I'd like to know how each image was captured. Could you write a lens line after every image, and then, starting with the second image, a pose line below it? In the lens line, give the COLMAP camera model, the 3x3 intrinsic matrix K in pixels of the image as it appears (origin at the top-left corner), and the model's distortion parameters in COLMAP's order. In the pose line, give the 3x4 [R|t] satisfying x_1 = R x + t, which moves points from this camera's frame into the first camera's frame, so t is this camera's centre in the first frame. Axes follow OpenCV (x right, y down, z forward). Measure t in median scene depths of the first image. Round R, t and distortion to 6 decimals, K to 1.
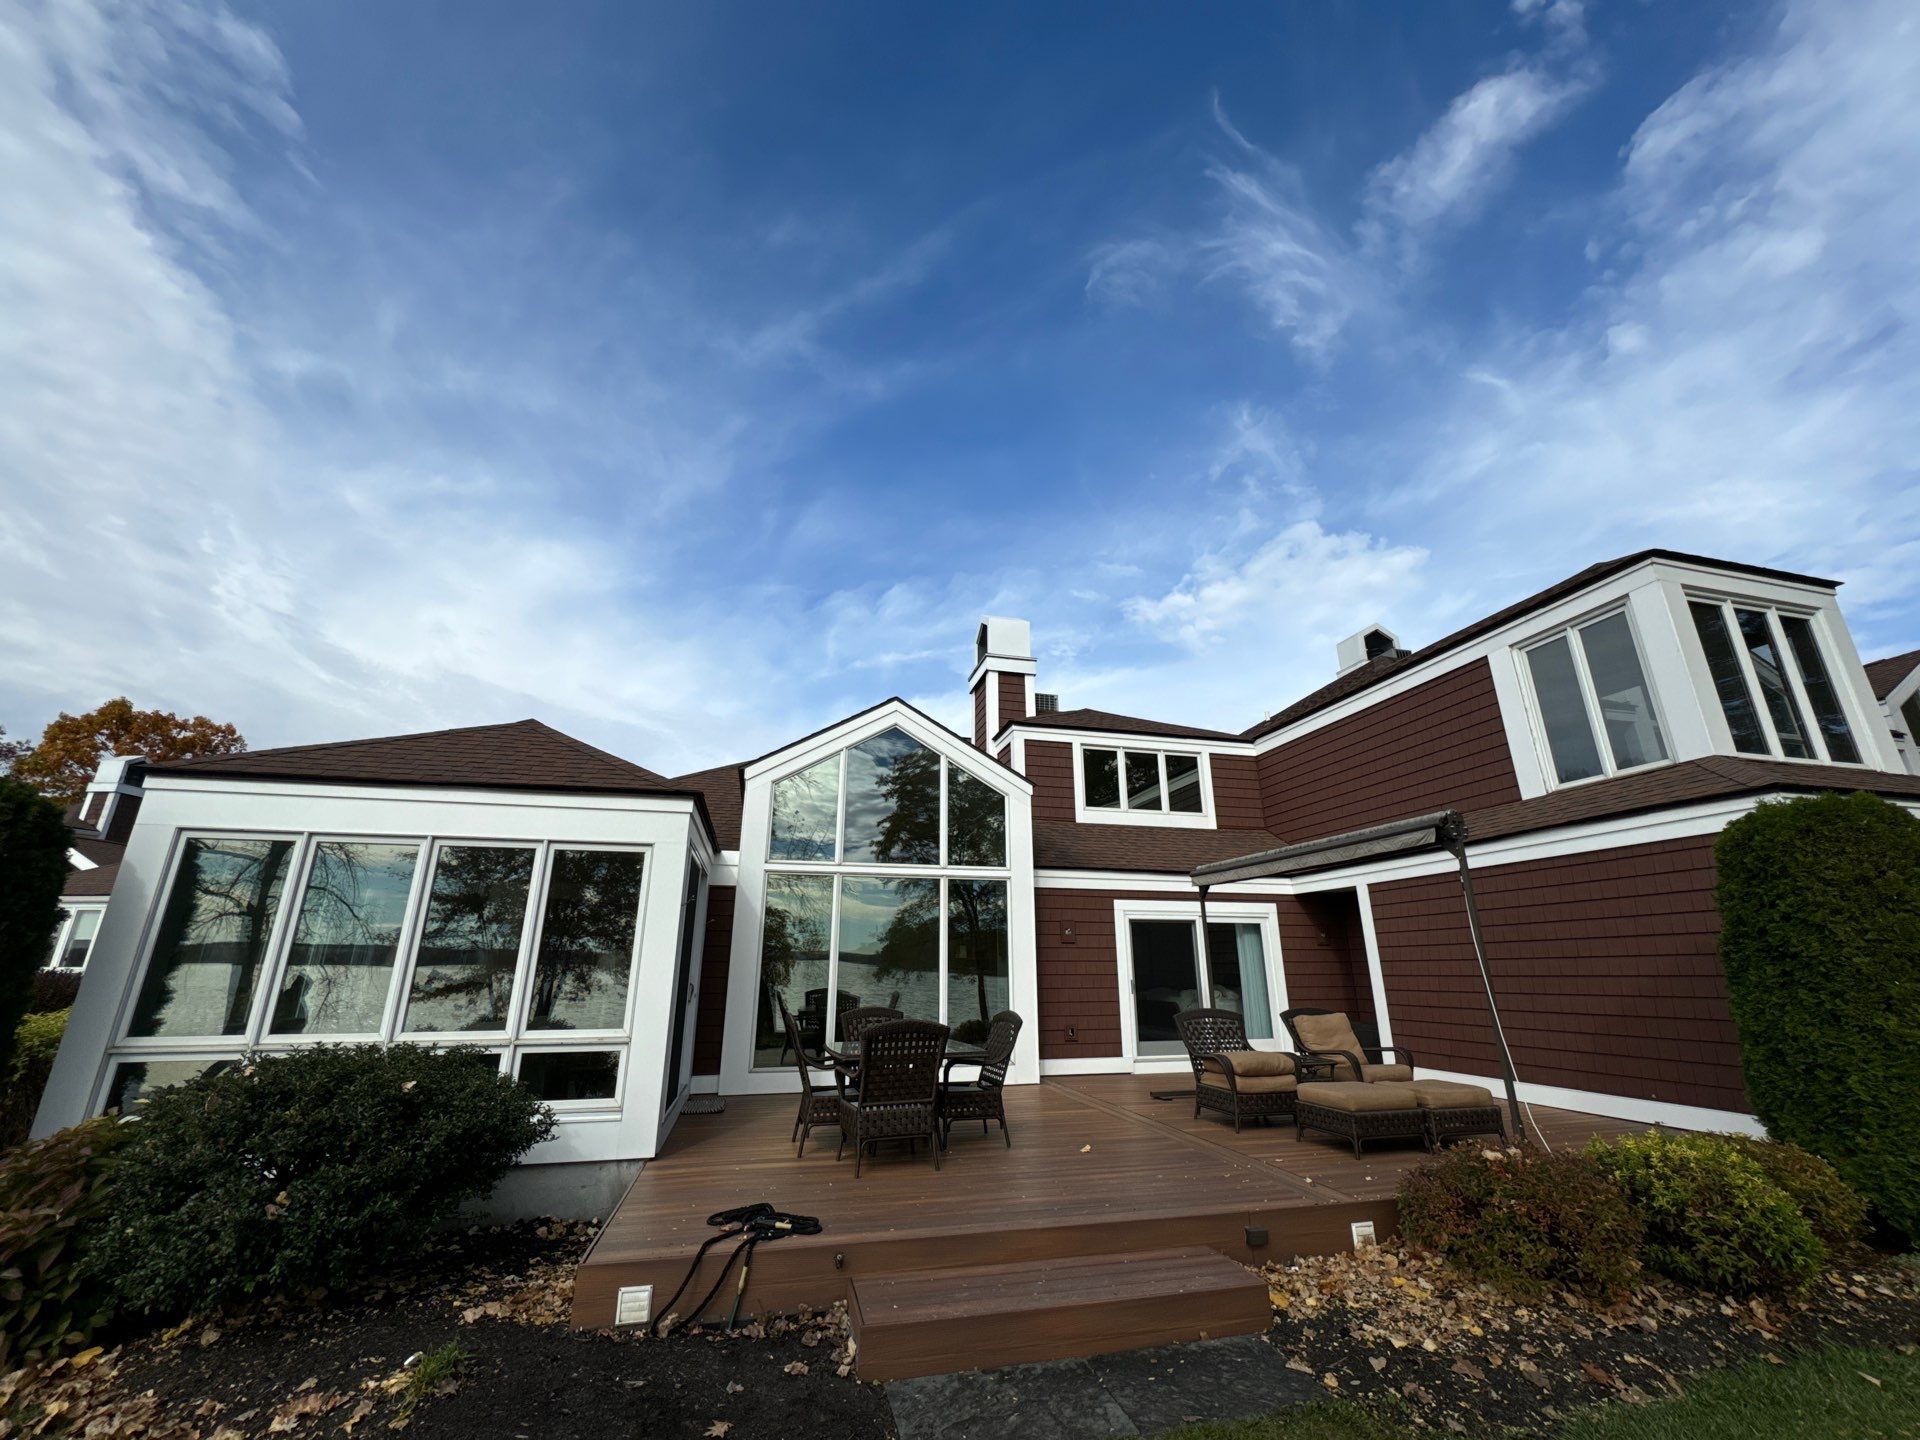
lens RADIAL K [[764.9, 0, 958.6], [0, 764.9, 713.1], [0, 0, 1]] dist [0.001018, -0.000916]
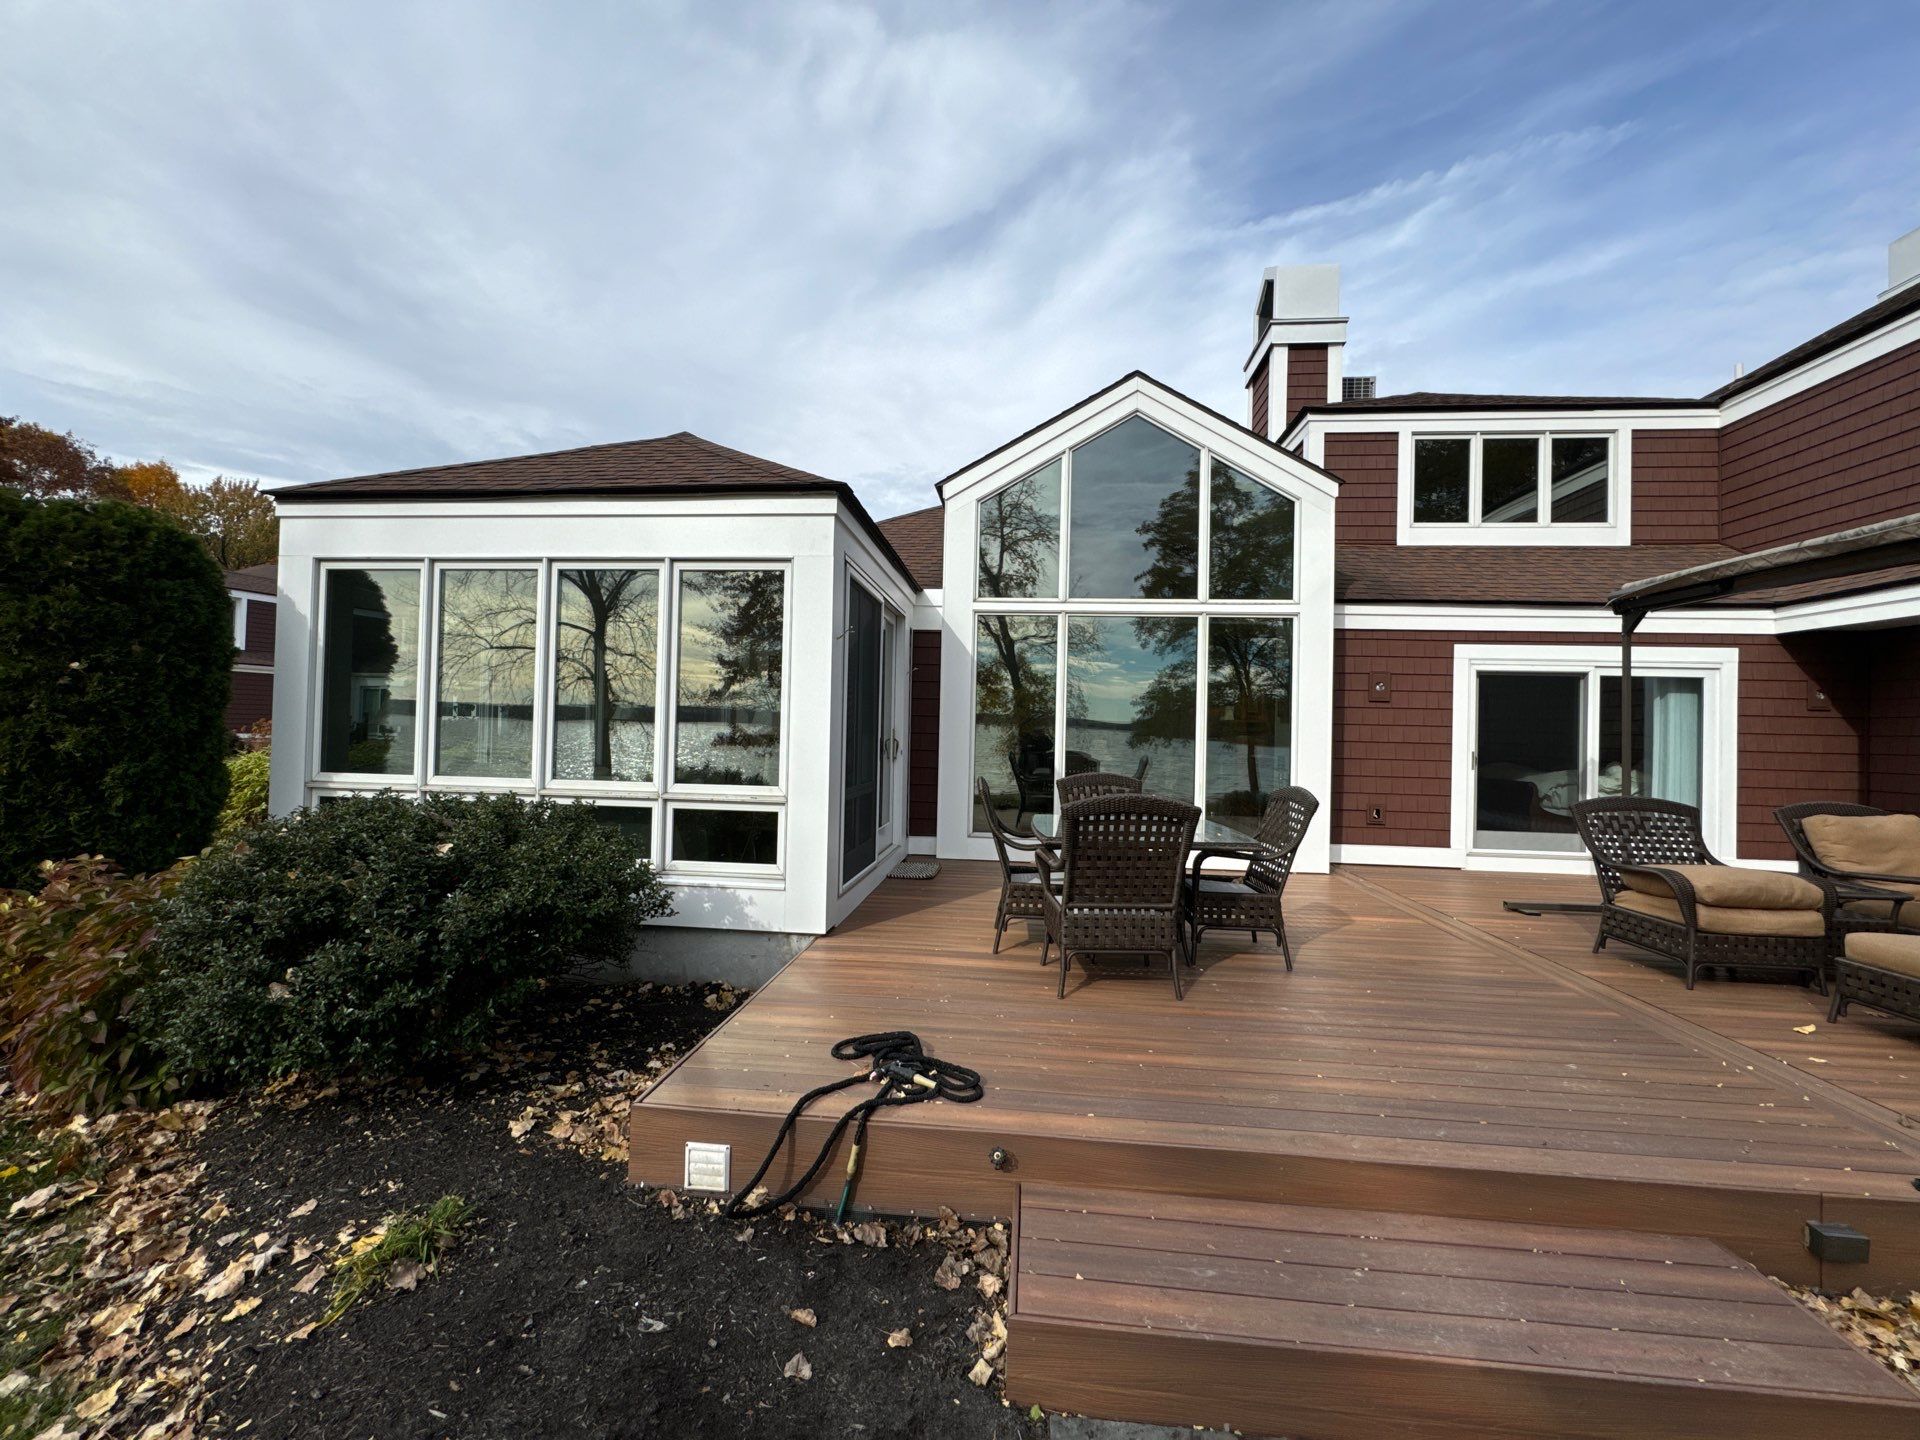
lens RADIAL K [[764.9, 0, 969.0], [0, 764.9, 719.7], [0, 0, 1]] dist [0.001018, -0.000916]
pose [[0.947441, 0.018068, -0.319421, 0.006924], [0.077783, 0.955438, 0.284759, 0.115041], [0.310332, -0.294638, 0.903816, 0.311206]]
